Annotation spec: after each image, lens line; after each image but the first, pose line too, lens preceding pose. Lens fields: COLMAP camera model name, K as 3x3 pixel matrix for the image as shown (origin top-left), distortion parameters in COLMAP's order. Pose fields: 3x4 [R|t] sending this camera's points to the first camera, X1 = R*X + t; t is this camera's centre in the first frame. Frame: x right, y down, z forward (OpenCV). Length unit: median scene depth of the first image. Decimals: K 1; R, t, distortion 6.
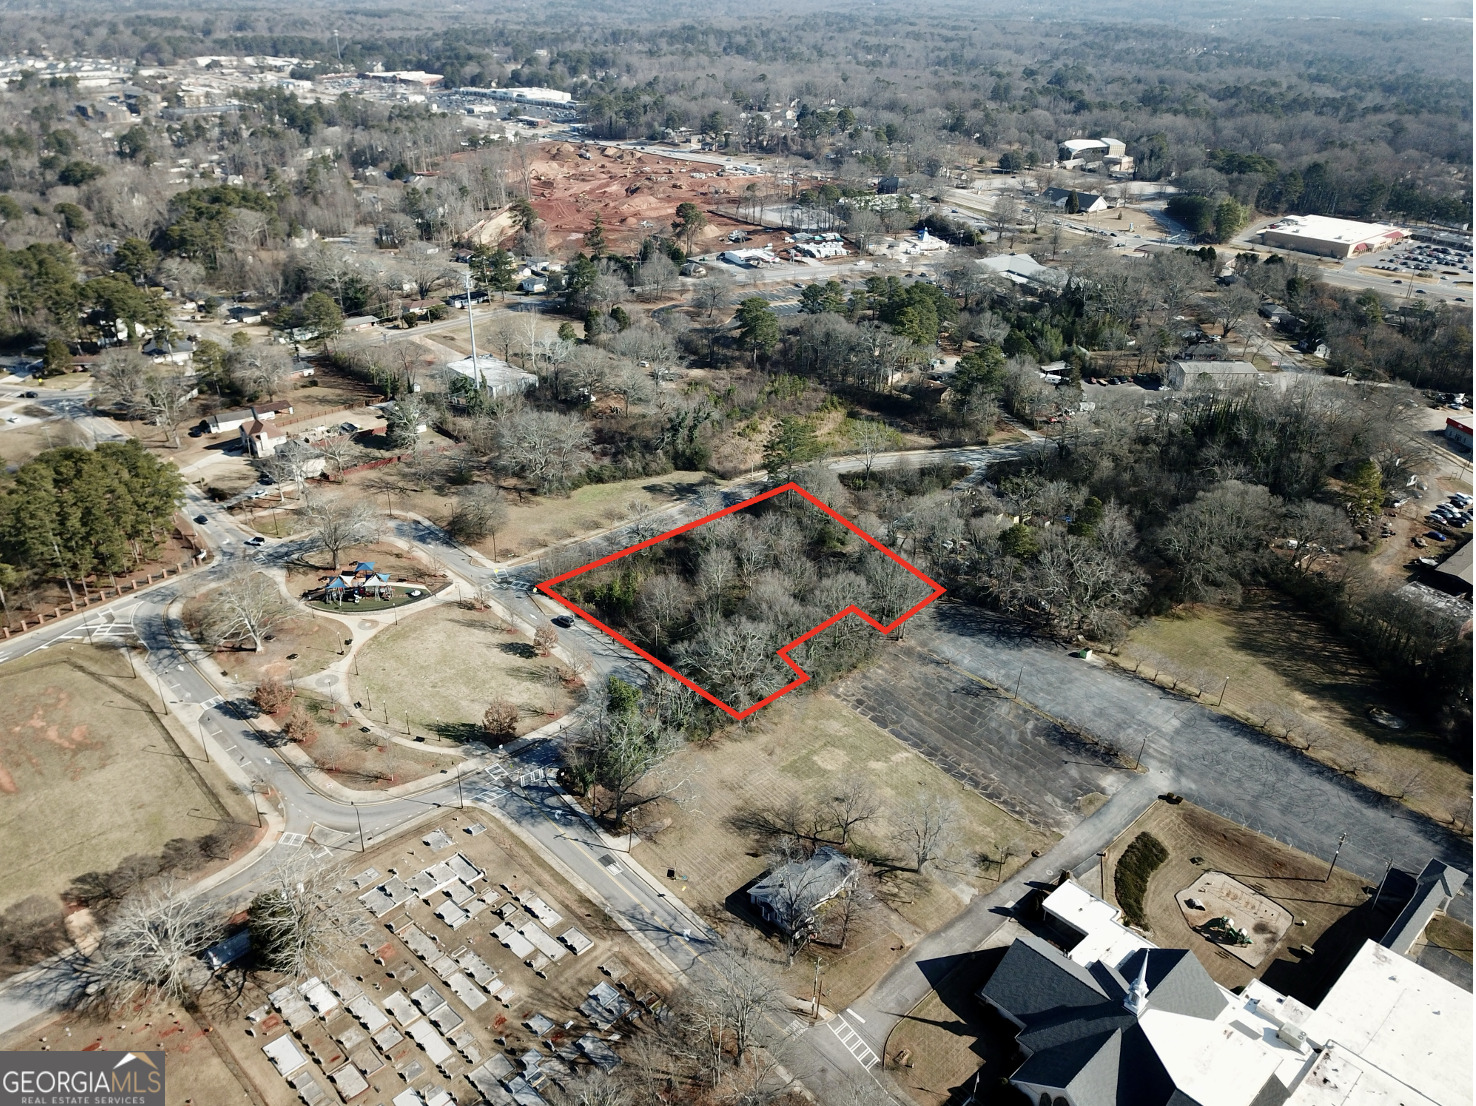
lens RADIAL K [[1127.0, 0, 738.0], [0, 1127.0, 553.0], [0, 0, 1]] dist [0.032621, -0.064389]
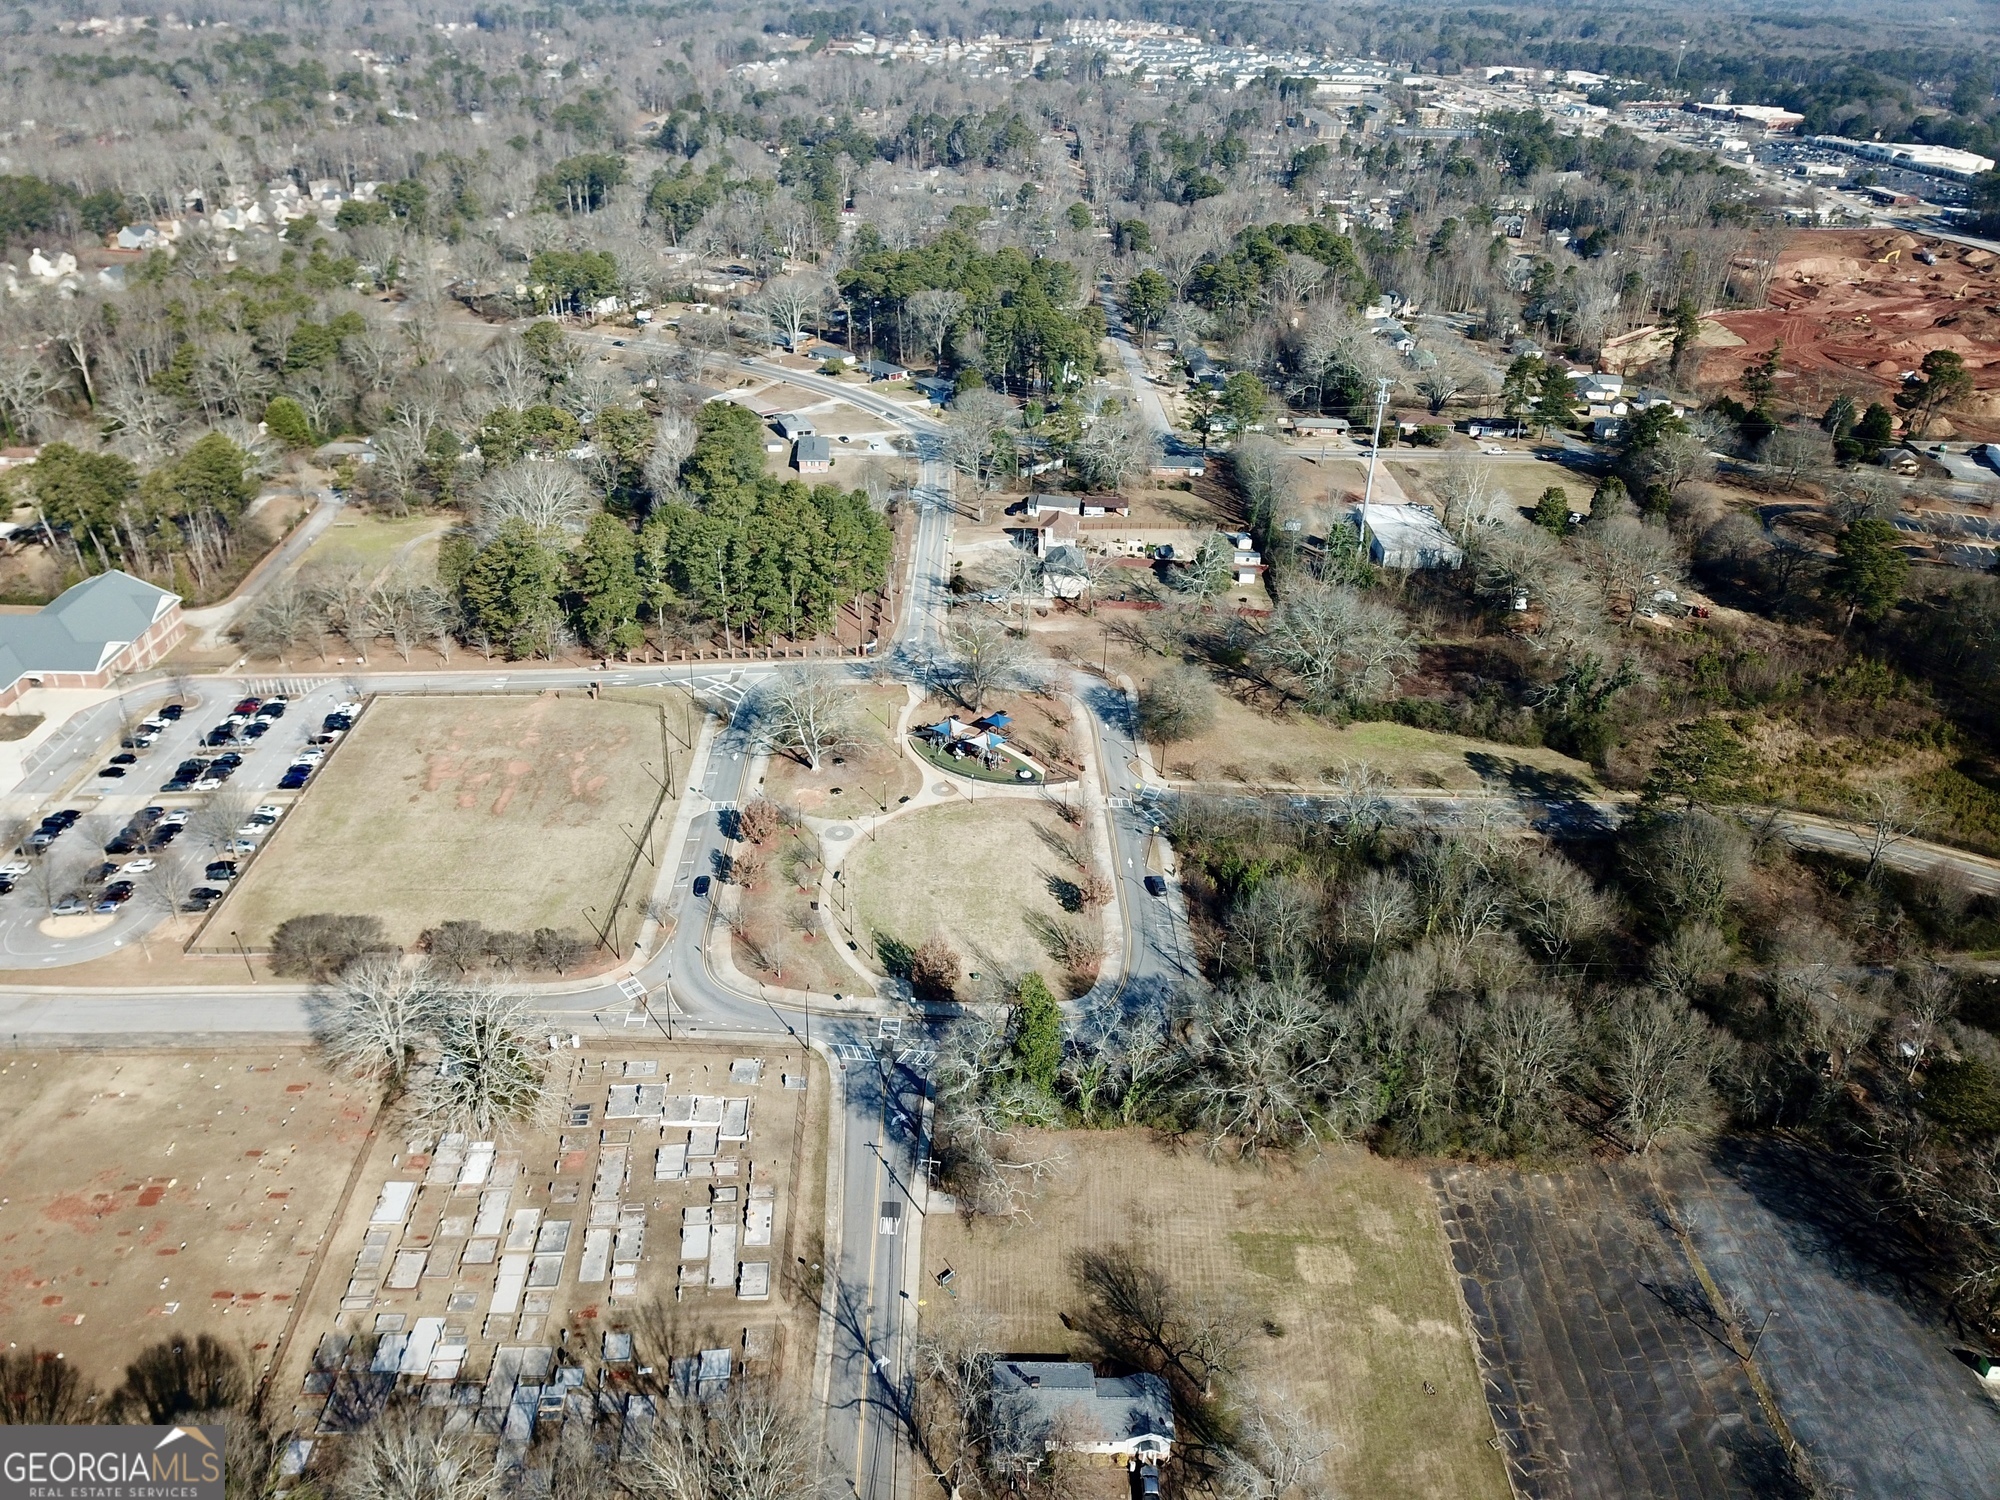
lens RADIAL K [[1549.6, 0, 1000.5], [0, 1549.6, 695.8], [0, 0, 1]] dist [0.011893, -0.007889]
pose [[0.730073, 0.311214, -0.608391, 0.296666], [-0.331102, 0.939896, 0.083468, -0.089782], [0.597801, 0.140502, 0.789236, 0.176585]]
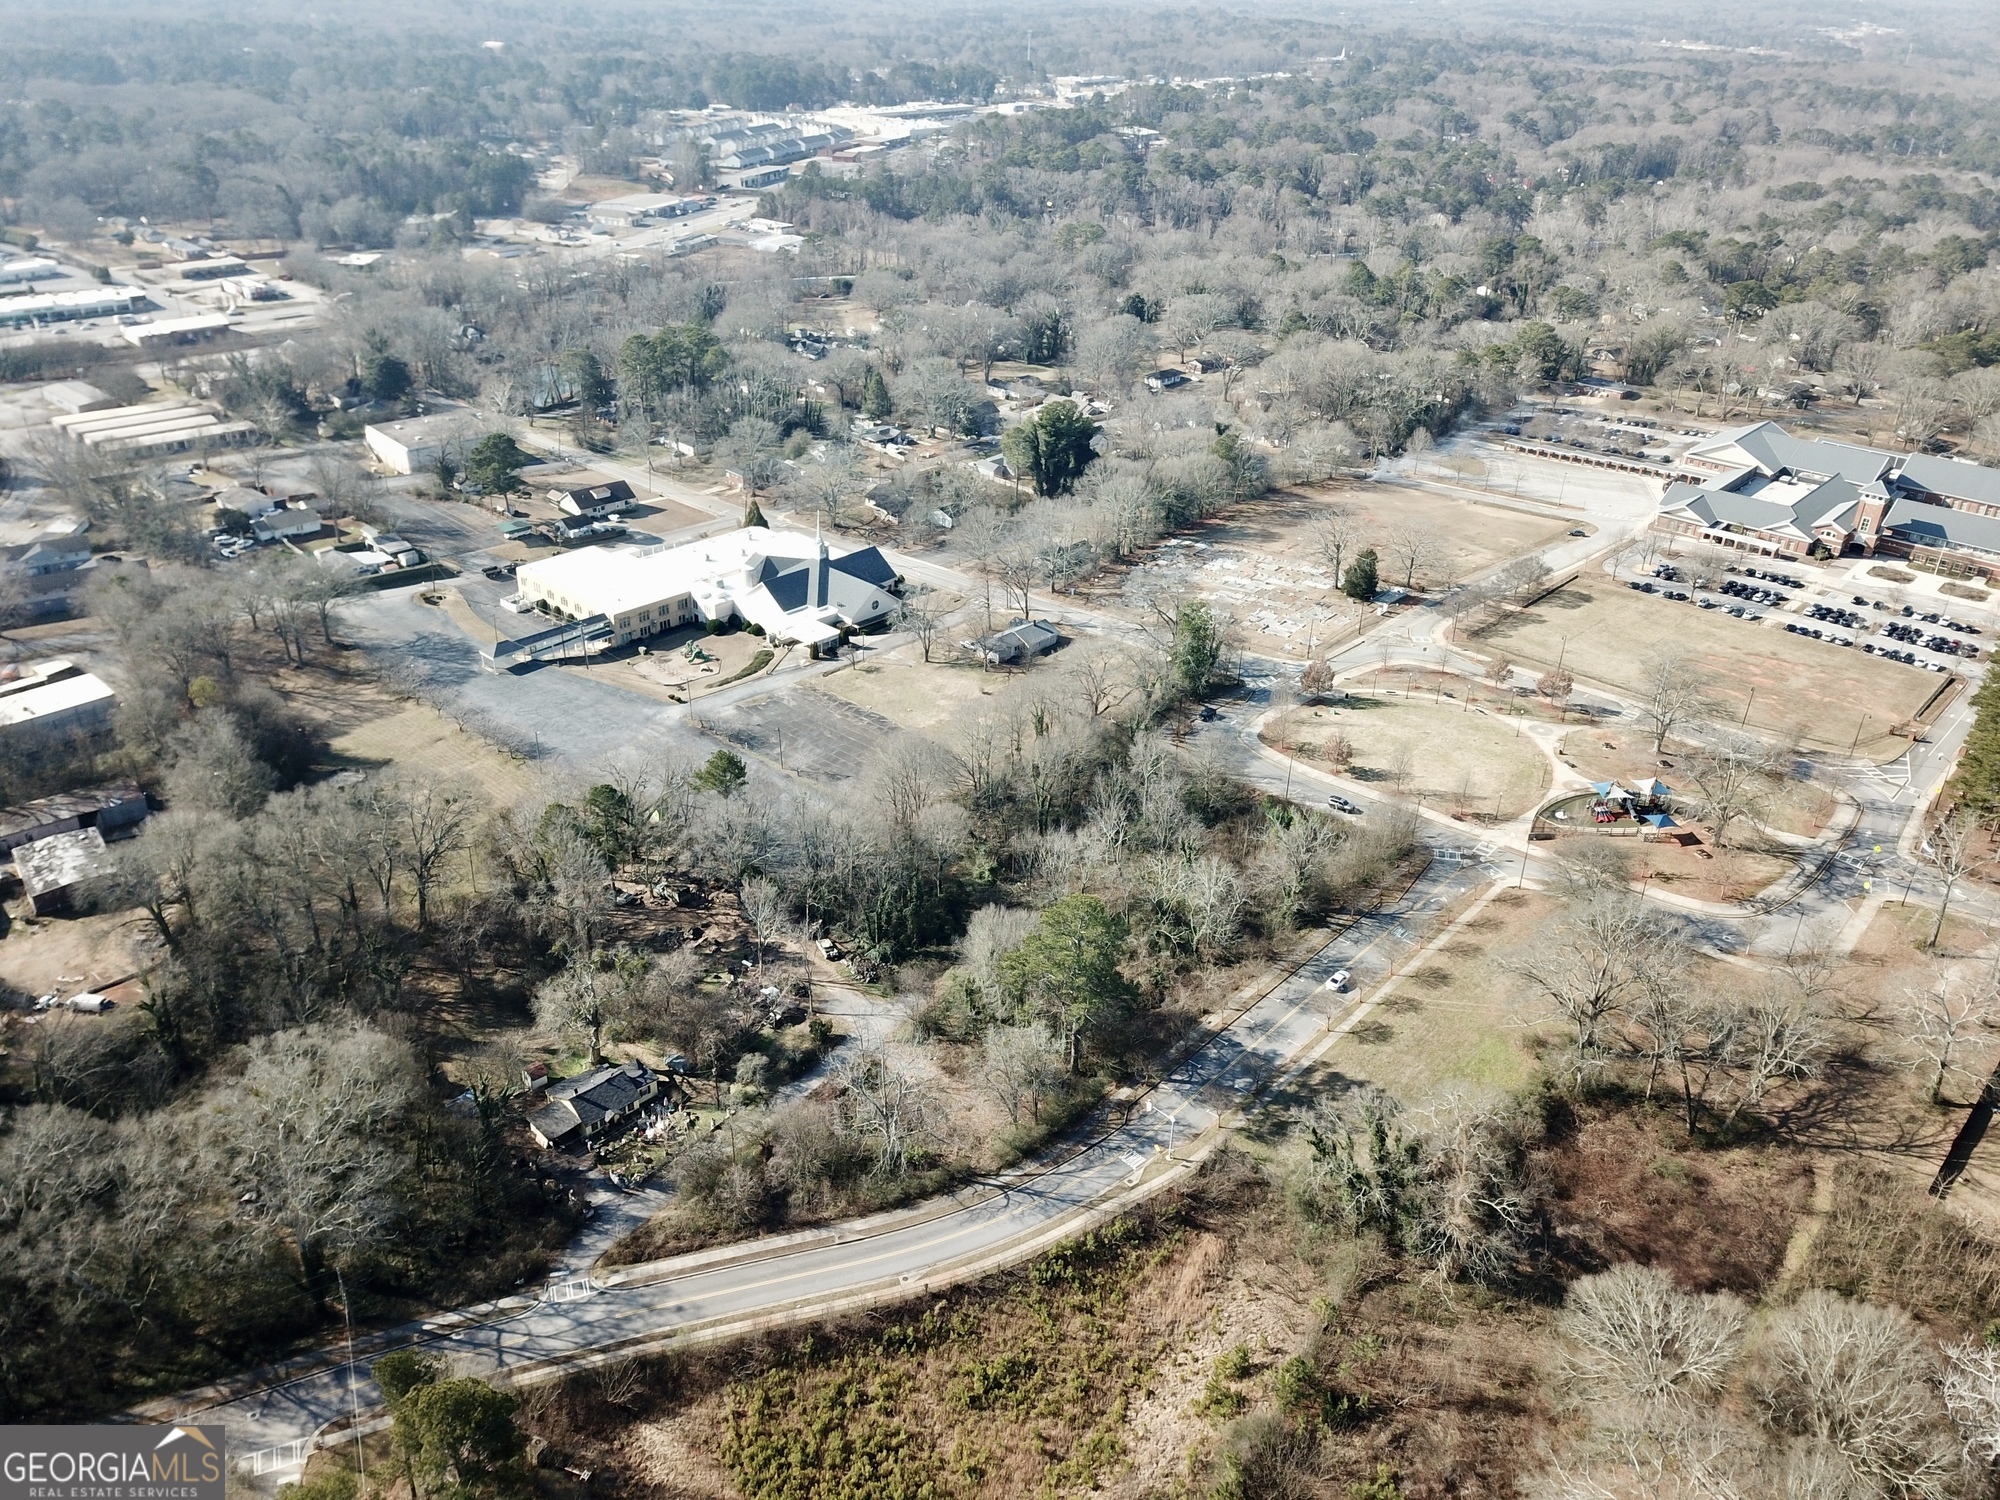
lens RADIAL K [[1522.5, 0, 1000.0], [0, 1522.5, 750.0], [0, 0, 1]] dist [0.008455, -0.003745]
pose [[-0.997348, -0.005166, -0.072598, 0.144610], [-0.062628, 0.569087, 0.819889, -0.752960], [0.037078, 0.822261, -0.567901, 1.472291]]
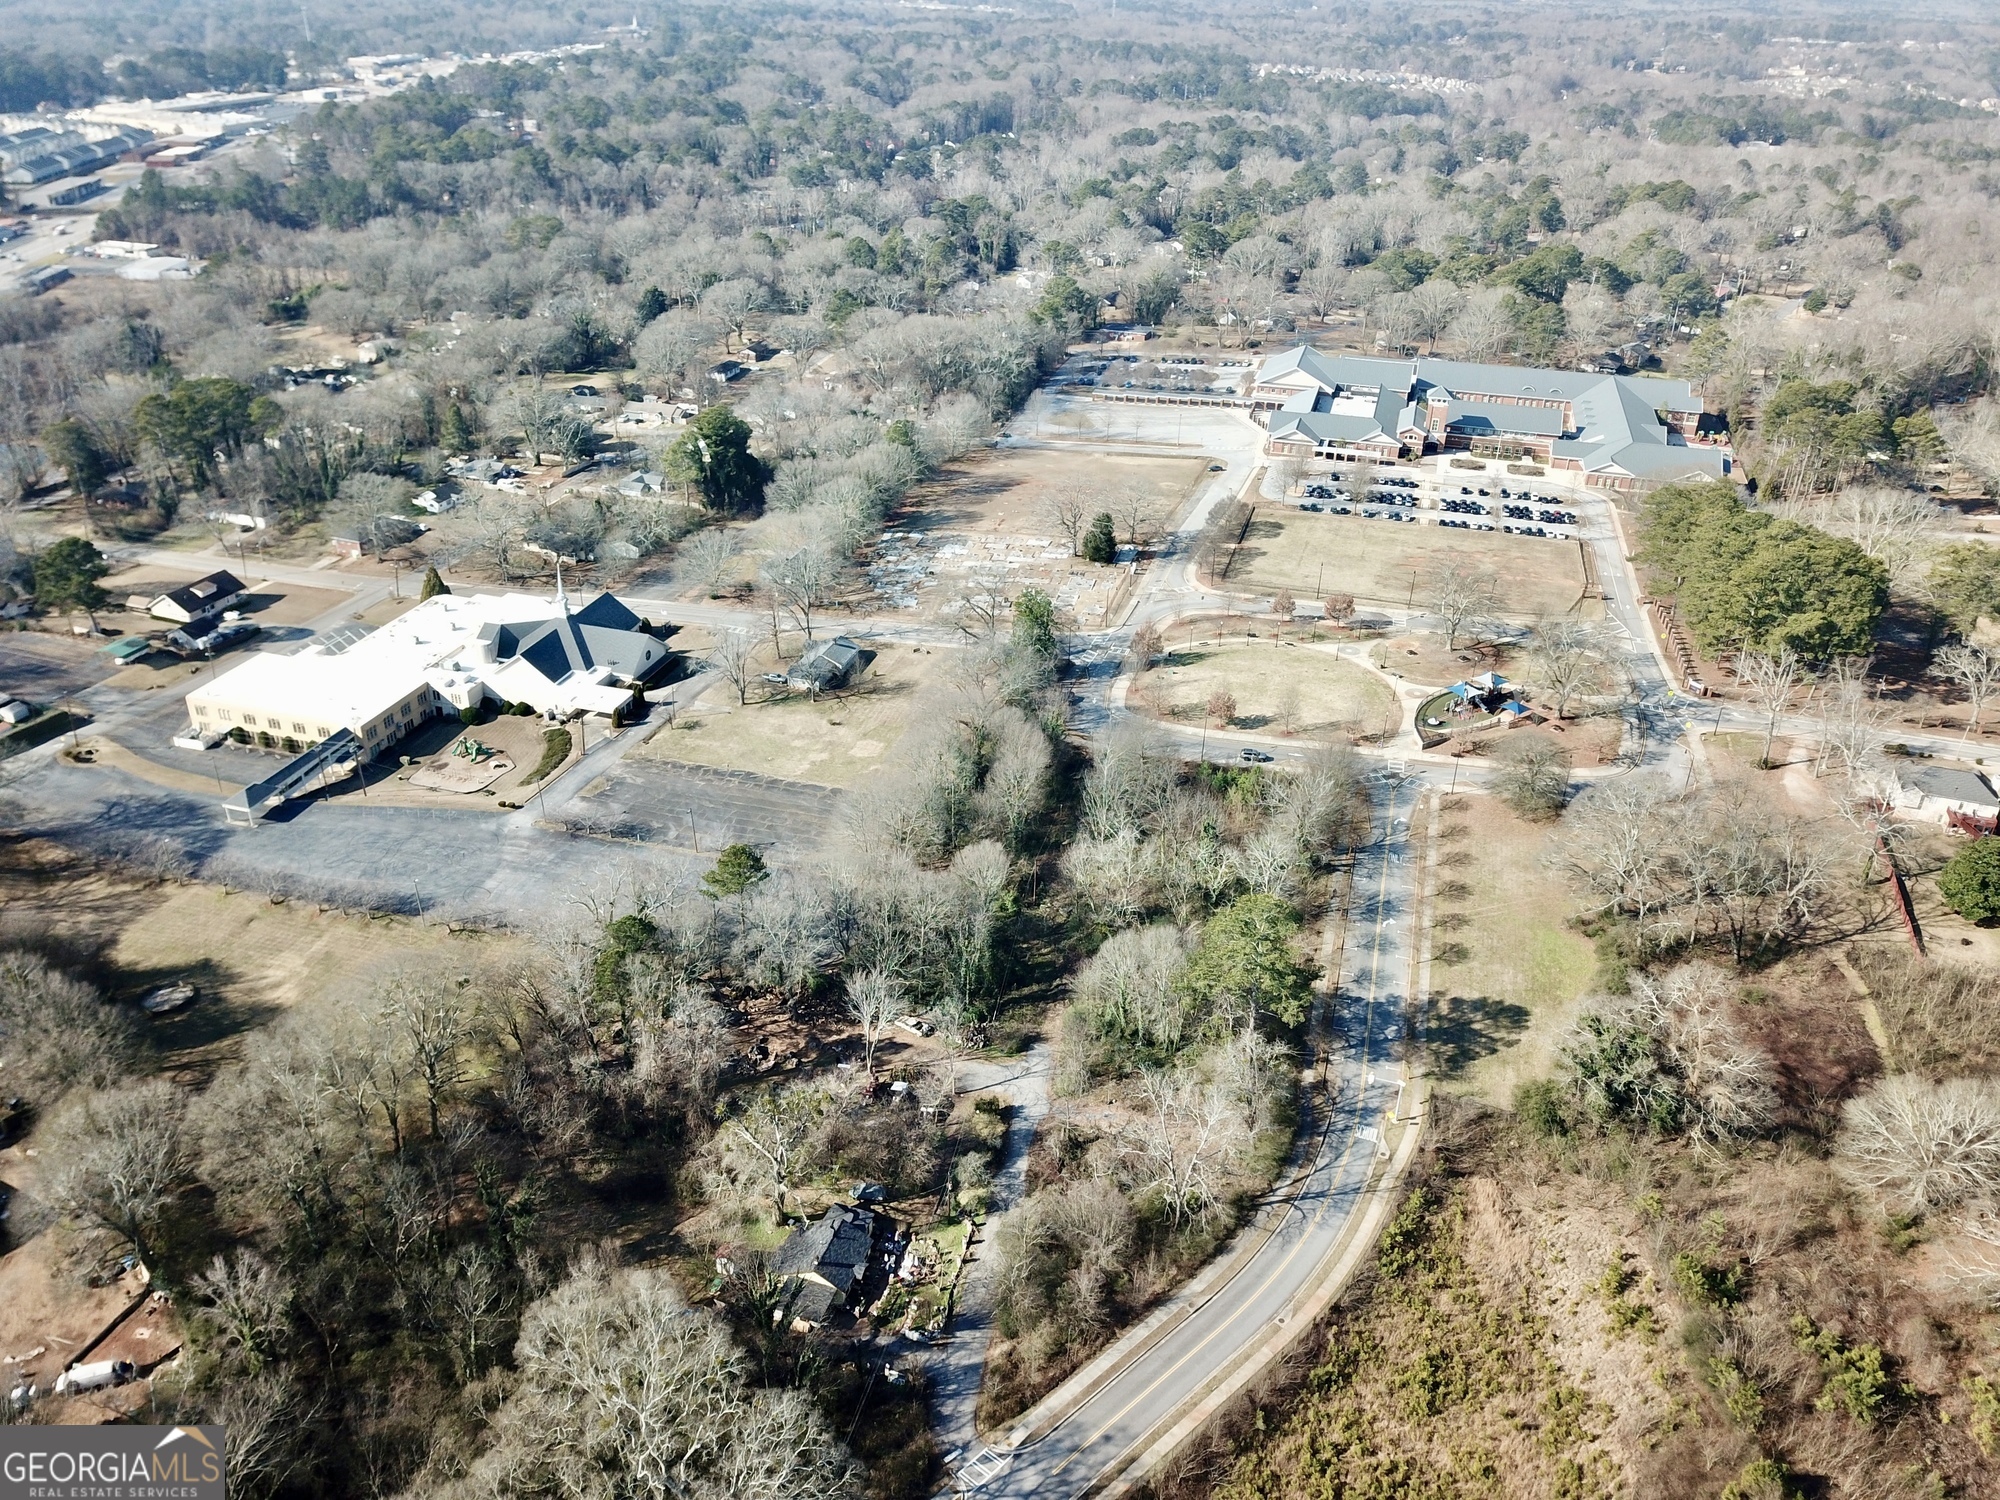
lens RADIAL K [[1522.5, 0, 1000.0], [0, 1522.5, 750.0], [0, 0, 1]] dist [0.008455, -0.003745]
pose [[-0.867225, 0.207983, -0.452399, 0.465841], [-0.257439, 0.590423, 0.764935, -0.685152], [0.426200, 0.779836, -0.458487, 1.346494]]
